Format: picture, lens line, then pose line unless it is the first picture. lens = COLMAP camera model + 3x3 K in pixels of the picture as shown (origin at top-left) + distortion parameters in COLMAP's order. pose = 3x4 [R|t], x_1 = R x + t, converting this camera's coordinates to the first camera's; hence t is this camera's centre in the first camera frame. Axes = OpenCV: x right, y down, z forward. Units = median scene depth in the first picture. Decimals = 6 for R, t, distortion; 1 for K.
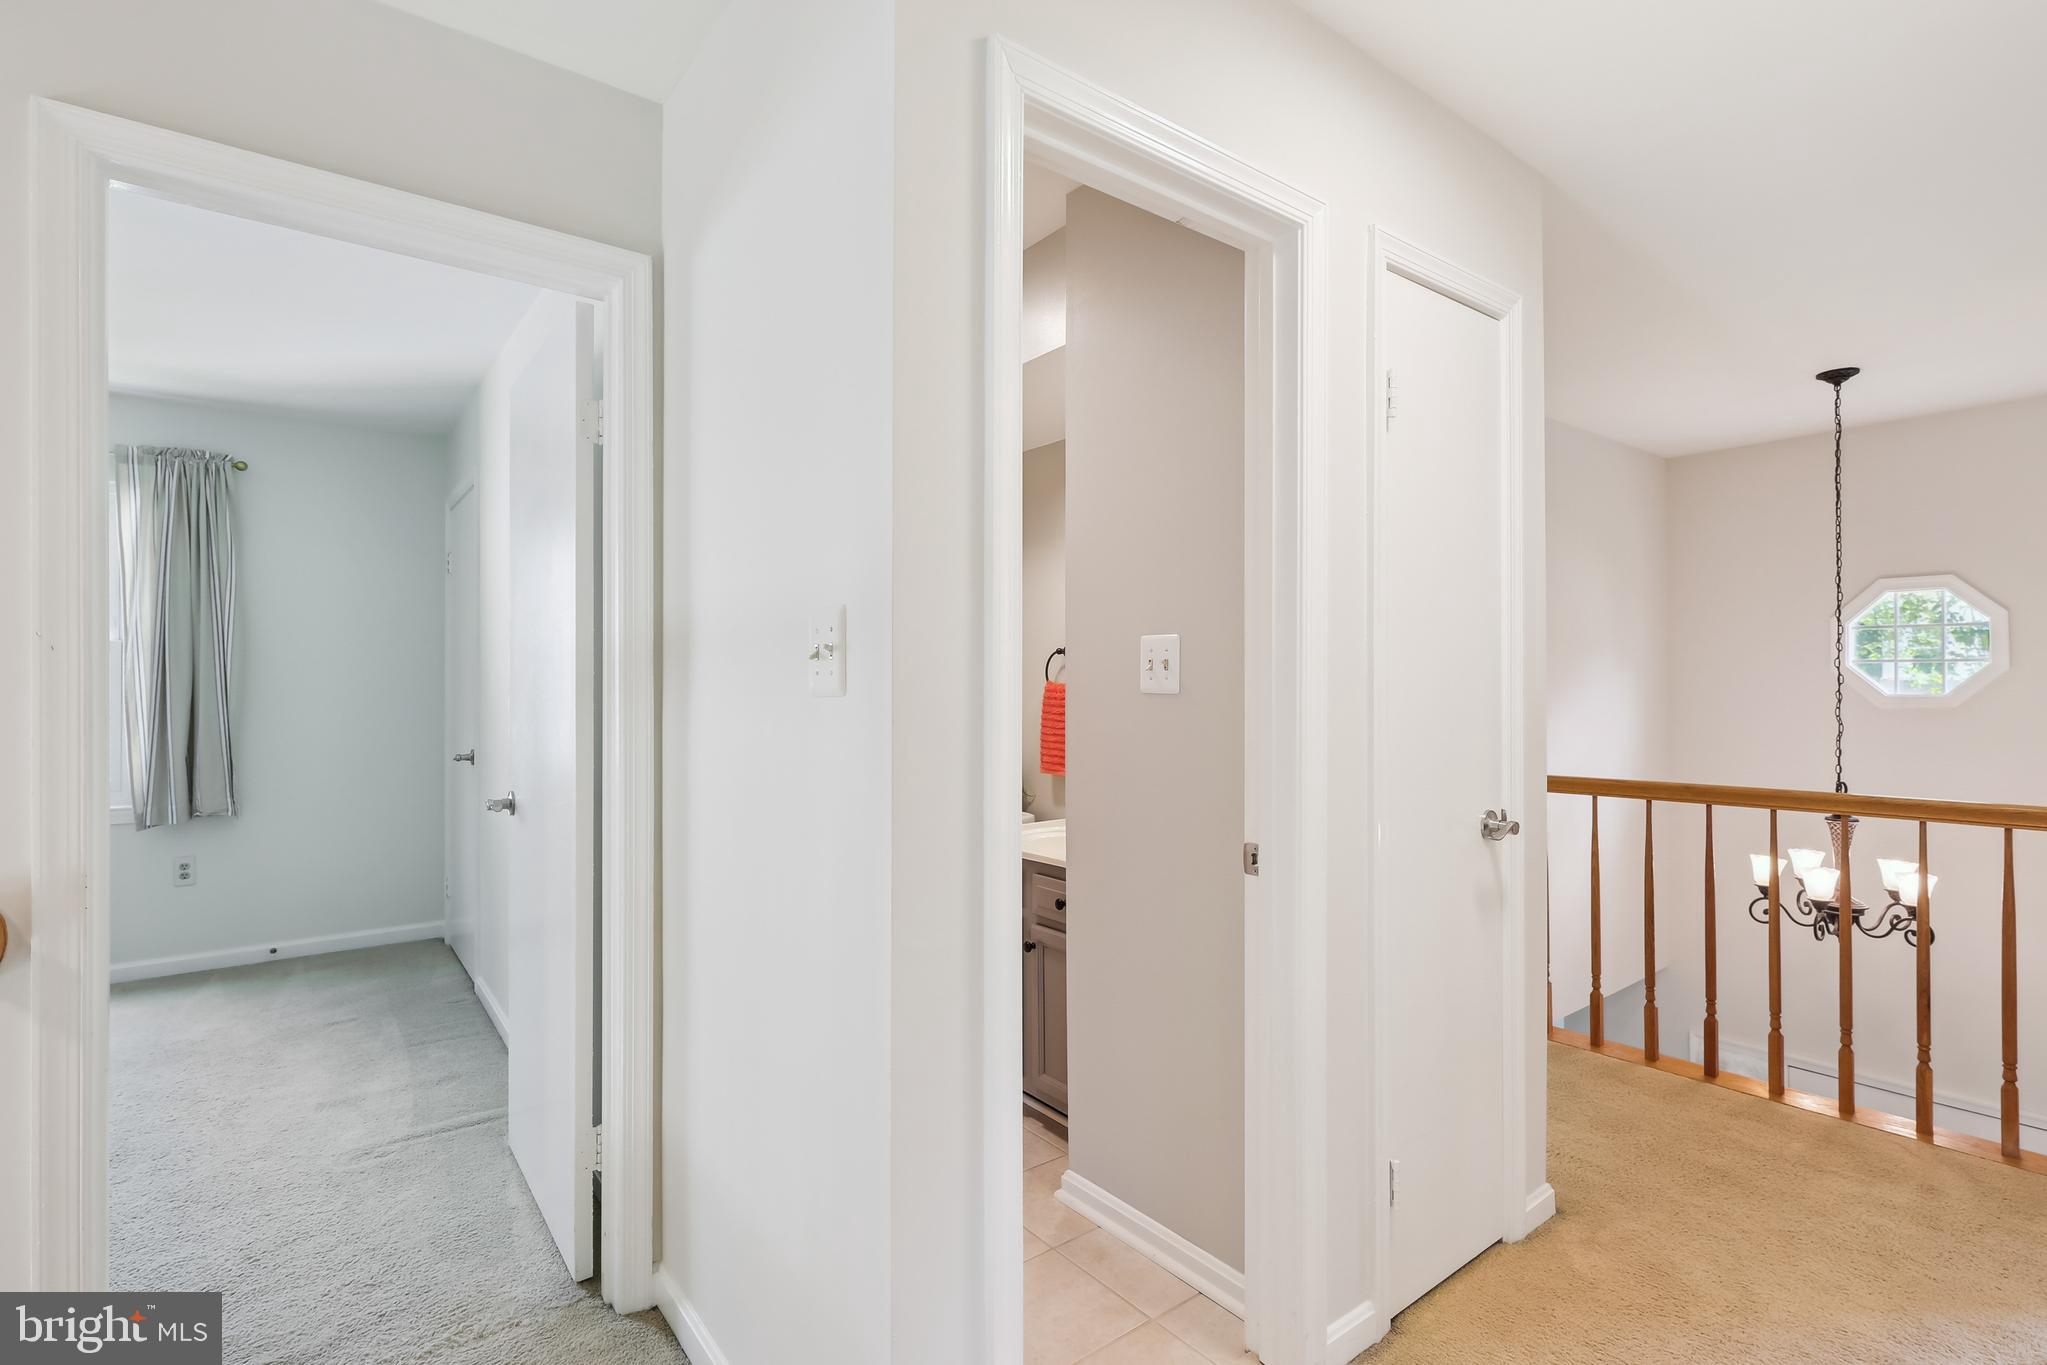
lens RADIAL K [[984.8, 0, 1024.3], [0, 984.8, 678.5], [0, 0, 1]] dist [0.004573, 0.000351]
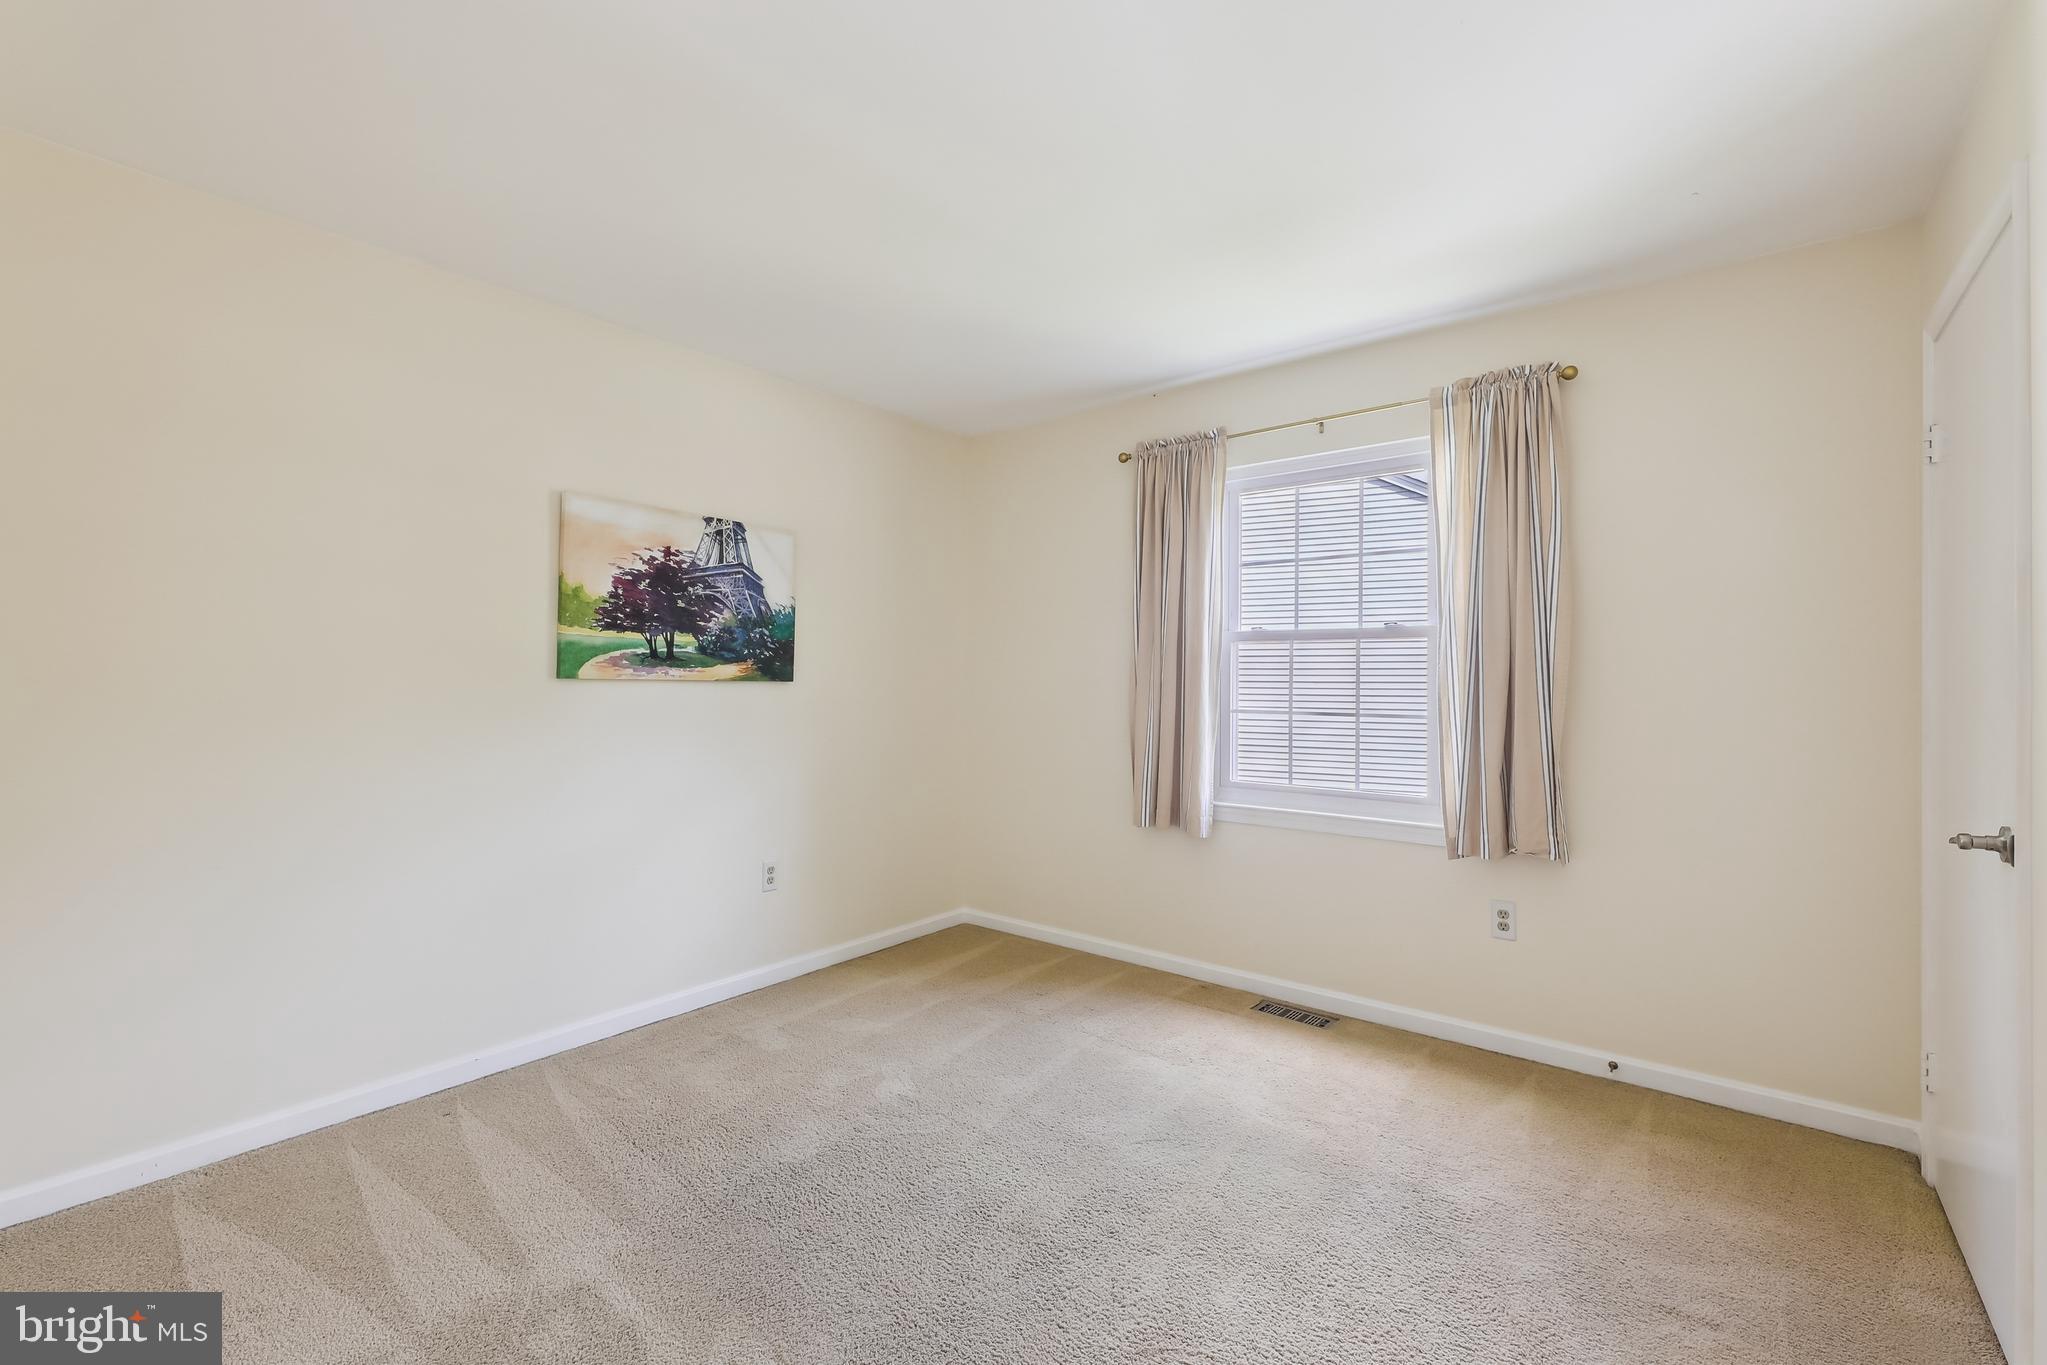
lens RADIAL K [[865.7, 0, 1022.6], [0, 865.7, 675.3], [0, 0, 1]] dist [0.001319, 0.000014]
pose [[0.242192, -0.002146, -0.970226, -0.287339], [-0.002409, 0.999993, -0.002813, 0.007134], [0.970225, 0.003019, 0.242185, 0.476599]]
